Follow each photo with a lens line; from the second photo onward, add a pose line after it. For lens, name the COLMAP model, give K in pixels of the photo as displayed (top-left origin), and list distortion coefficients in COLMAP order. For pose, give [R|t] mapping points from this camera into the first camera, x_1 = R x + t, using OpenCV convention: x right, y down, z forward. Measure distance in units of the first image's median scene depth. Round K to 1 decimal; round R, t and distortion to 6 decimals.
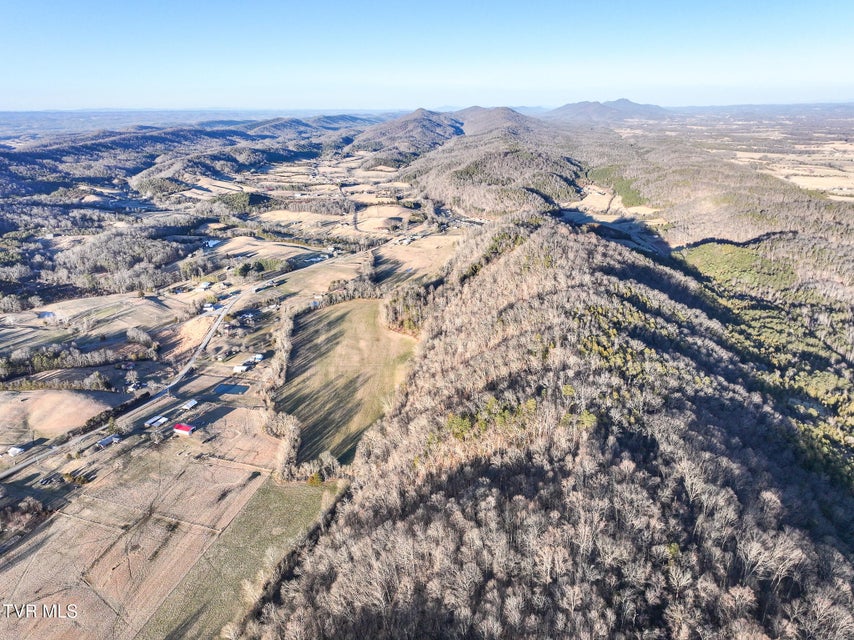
lens RADIAL K [[601.3, 0, 422.9], [0, 601.3, 321.6], [0, 0, 1]] dist [-0.005214, 0.019449]
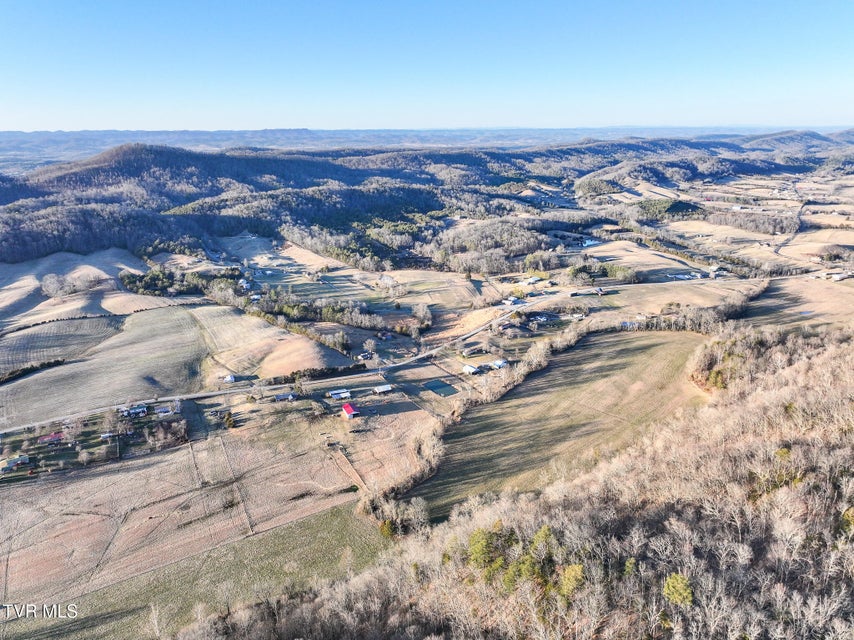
lens RADIAL K [[601.3, 0, 423.0], [0, 601.3, 320.2], [0, 0, 1]] dist [-0.005214, 0.019449]
pose [[0.714731, 0.216737, -0.664969, 0.146141], [-0.235425, 0.969844, 0.063064, -0.020389], [0.658585, 0.111476, 0.744203, 0.230414]]
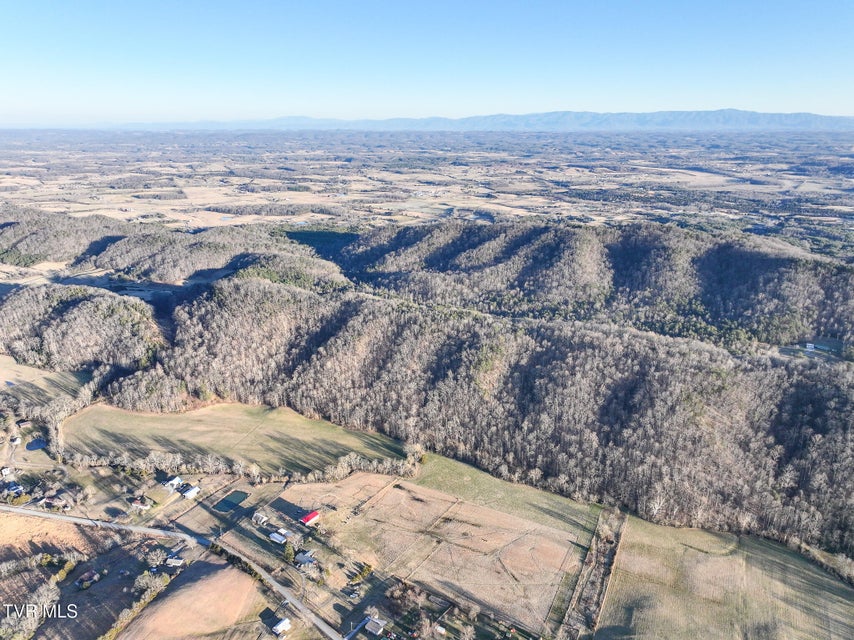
lens RADIAL K [[601.3, 0, 428.3], [0, 601.3, 318.9], [0, 0, 1]] dist [-0.005214, 0.019449]
pose [[0.243495, -0.285678, 0.926876, -0.726202], [0.323201, 0.924918, 0.200168, -0.172288], [-0.914468, 0.250827, 0.317545, 0.225785]]
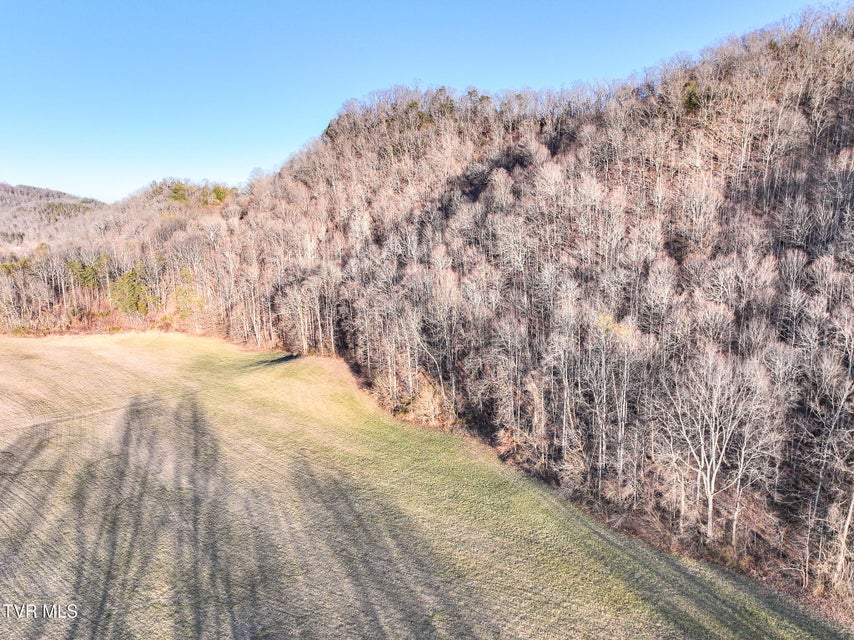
lens RADIAL K [[601.3, 0, 428.9], [0, 601.3, 316.2], [0, 0, 1]] dist [-0.005214, 0.019449]
pose [[0.672496, -0.102943, 0.732907, -0.123522], [0.238984, 0.967435, -0.083401, 0.064260], [-0.700454, 0.231240, 0.675198, 0.570149]]
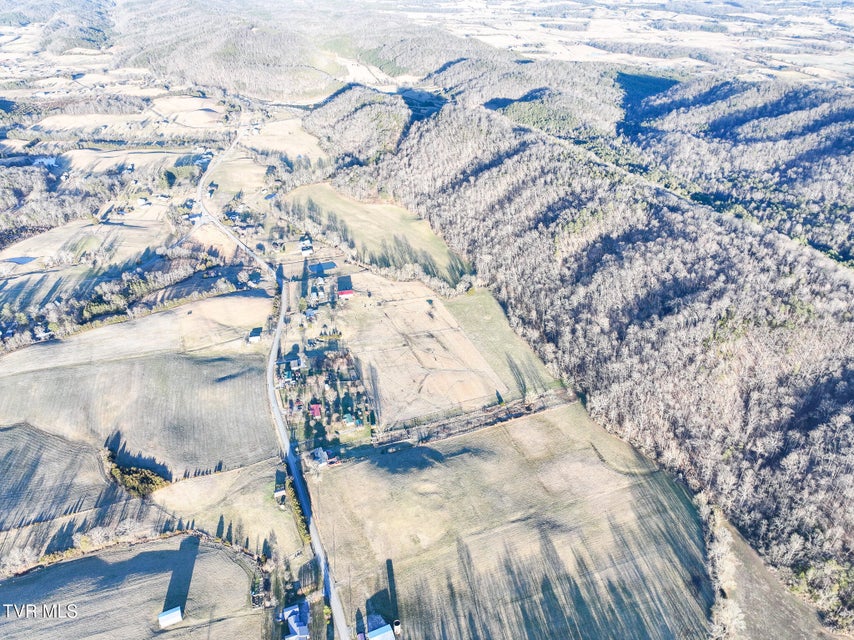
lens RADIAL K [[601.3, 0, 427.8], [0, 601.3, 318.6], [0, 0, 1]] dist [-0.005214, 0.019449]
pose [[0.826492, -0.284673, 0.485667, -0.539472], [0.179910, 0.951045, 0.251288, -0.043072], [-0.533426, -0.120311, 0.837246, -0.135421]]
